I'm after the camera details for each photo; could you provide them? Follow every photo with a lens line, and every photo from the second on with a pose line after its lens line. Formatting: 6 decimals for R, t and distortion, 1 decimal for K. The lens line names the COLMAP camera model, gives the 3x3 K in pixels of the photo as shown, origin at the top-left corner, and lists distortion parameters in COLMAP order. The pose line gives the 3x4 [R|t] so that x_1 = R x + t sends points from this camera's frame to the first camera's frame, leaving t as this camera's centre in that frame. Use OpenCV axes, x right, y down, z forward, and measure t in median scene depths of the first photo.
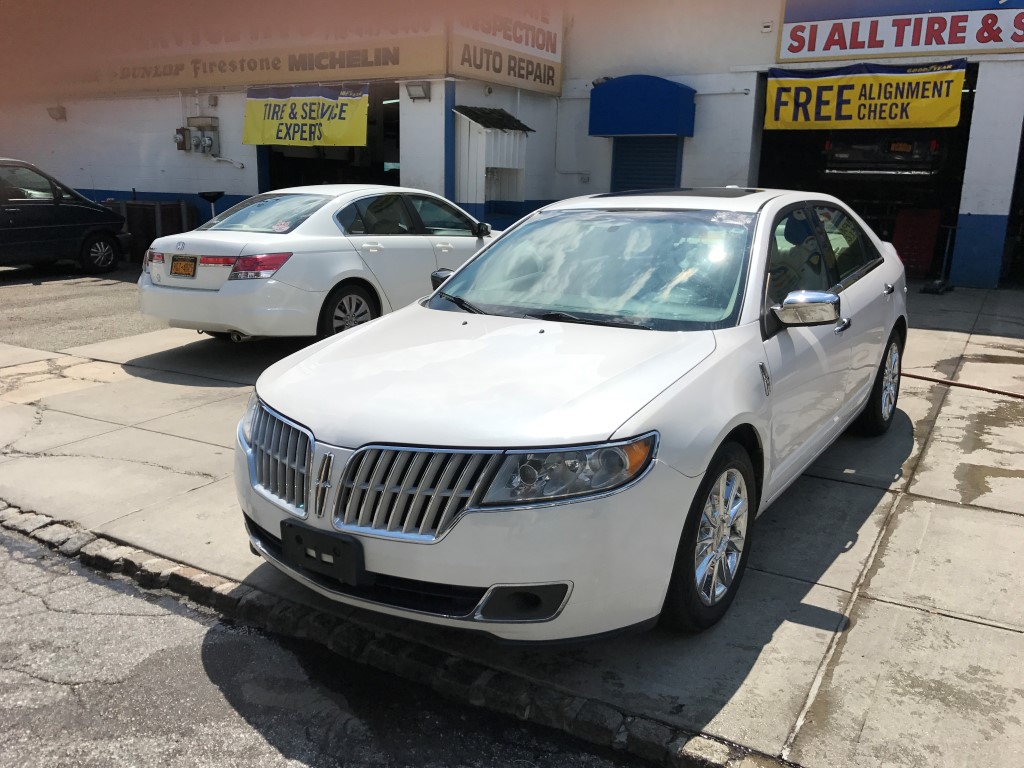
lens RADIAL K [[860.2, 0, 486.6], [0, 860.2, 357.9], [0, 0, 1]] dist [-0.008755, 0.003979]
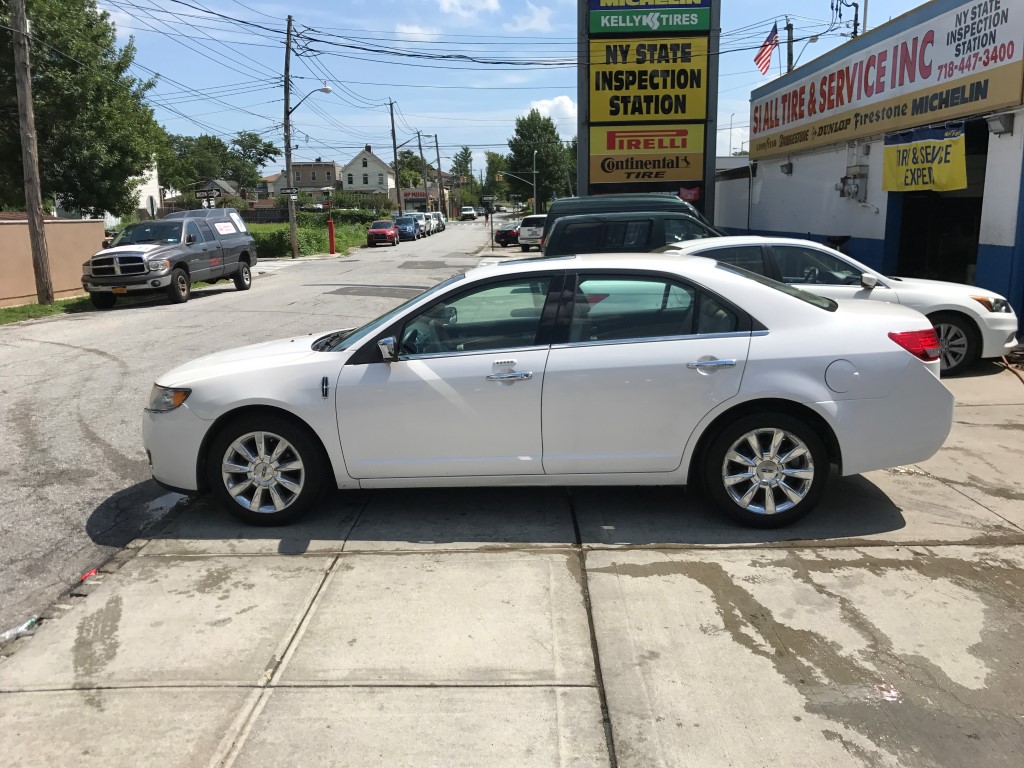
lens RADIAL K [[842.5, 0, 498.7], [0, 842.5, 385.2], [0, 0, 1]] dist [0.008001, 0.000319]
pose [[0.507944, 0.147926, -0.848593, 0.418838], [-0.152914, 0.984982, 0.080171, -0.034739], [0.847709, 0.089039, 0.522936, 0.119547]]
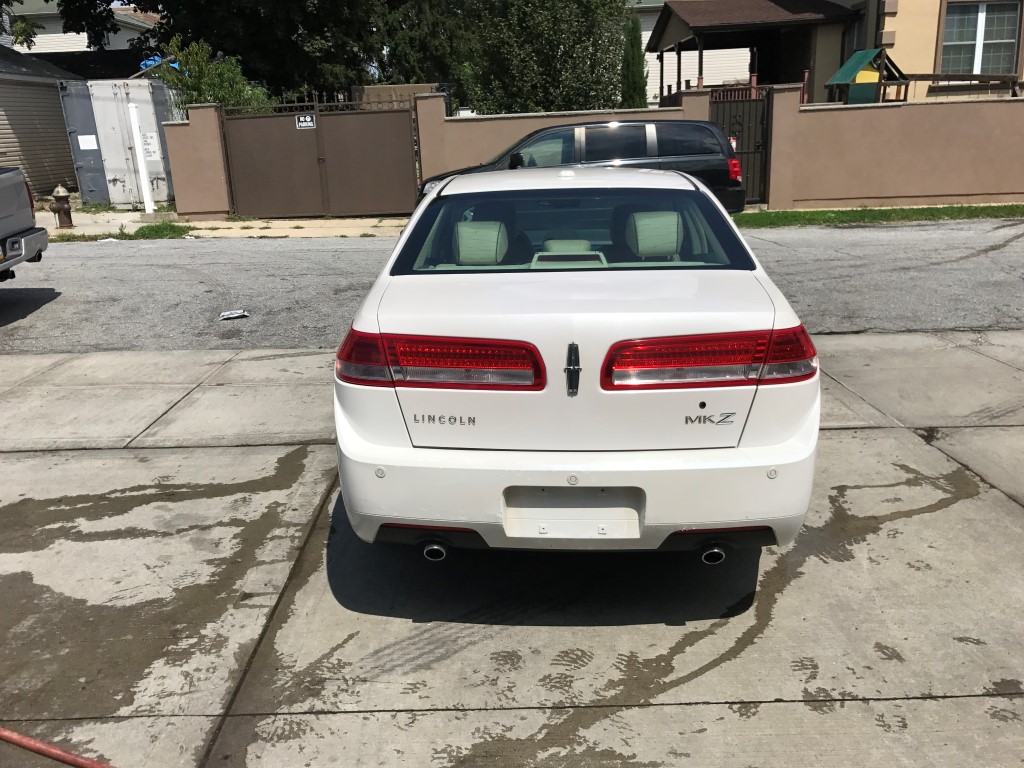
lens RADIAL K [[842.5, 0, 498.7], [0, 842.5, 385.2], [0, 0, 1]] dist [0.008001, 0.000319]
pose [[-0.845348, 0.175575, -0.504539, 0.287014], [-0.079367, 0.892691, 0.443626, -0.137840], [0.528287, 0.415062, -0.740700, 0.622969]]
